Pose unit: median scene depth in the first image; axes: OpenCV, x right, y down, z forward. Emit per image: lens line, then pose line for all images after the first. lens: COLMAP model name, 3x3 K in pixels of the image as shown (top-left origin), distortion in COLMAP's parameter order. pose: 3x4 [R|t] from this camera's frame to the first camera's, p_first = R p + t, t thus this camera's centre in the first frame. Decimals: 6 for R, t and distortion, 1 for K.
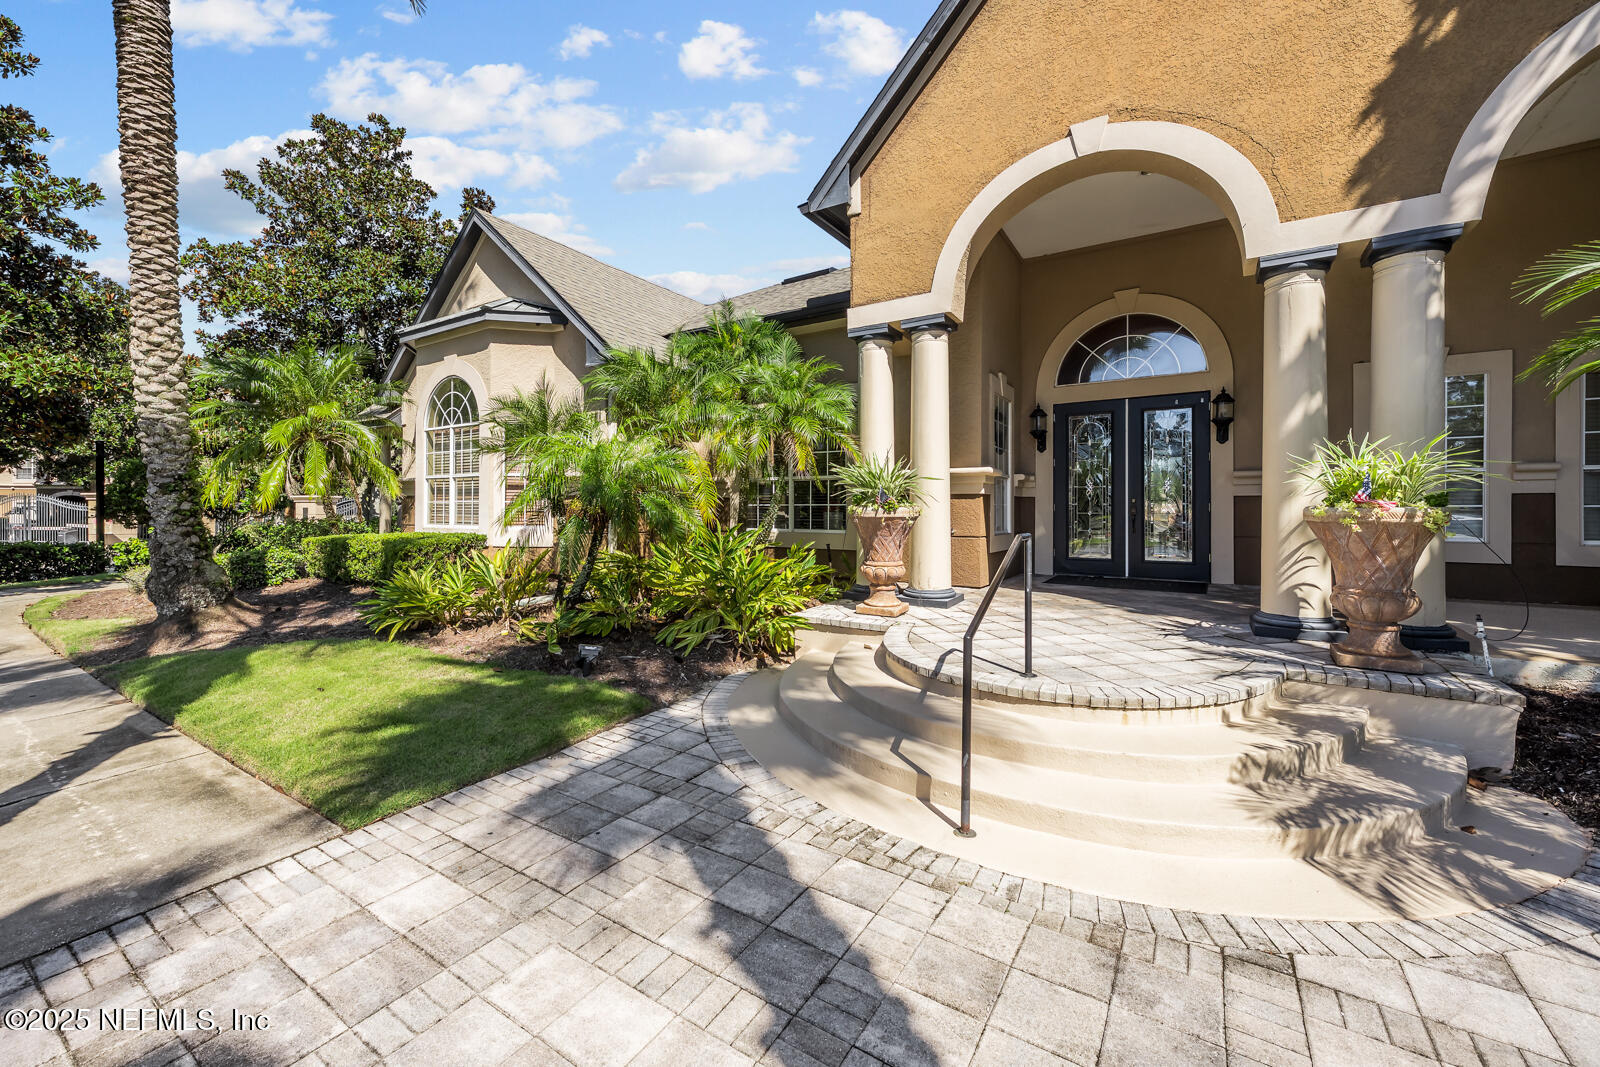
lens RADIAL K [[619.2, 0, 794.6], [0, 619.2, 509.0], [0, 0, 1]] dist [-0.002777, -0.000389]
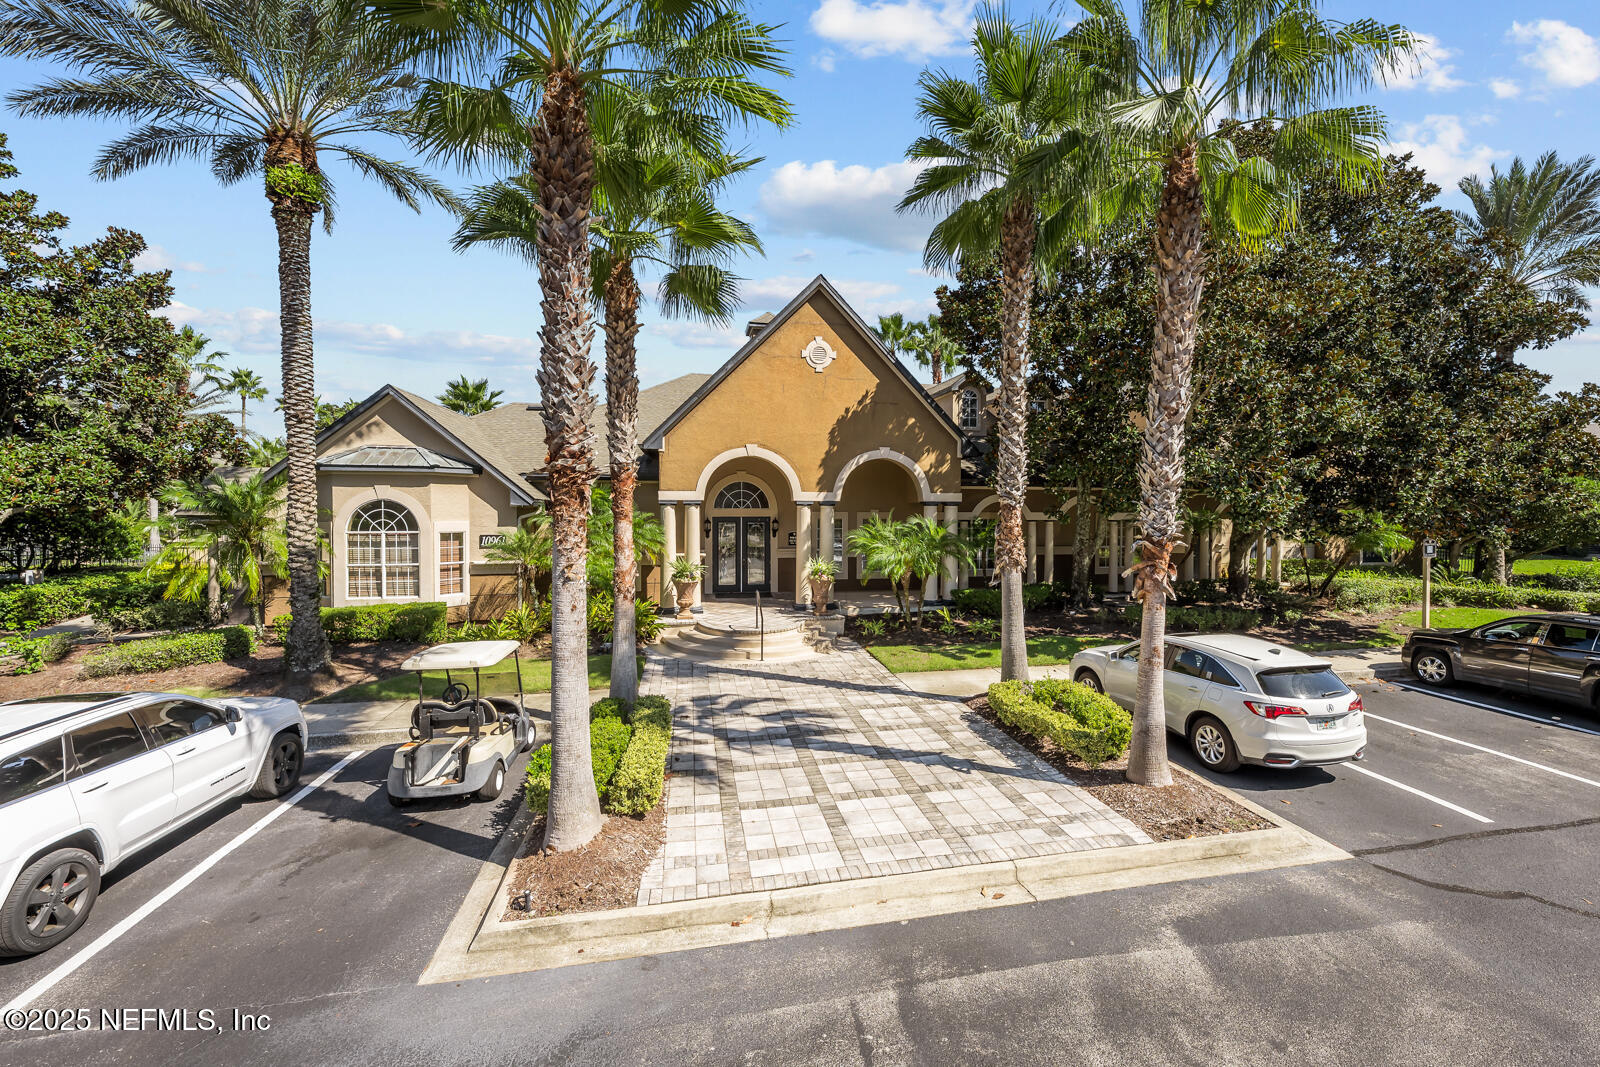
lens RADIAL K [[508.1, 0, 800.0], [0, 508.1, 533.5], [0, 0, 1]] dist [0.000007, -0.000007]
pose [[0.735046, -0.009016, 0.677958, -1.046838], [-0.001897, 0.999880, 0.015354, -0.243517], [-0.678015, -0.012572, 0.734941, -0.993531]]
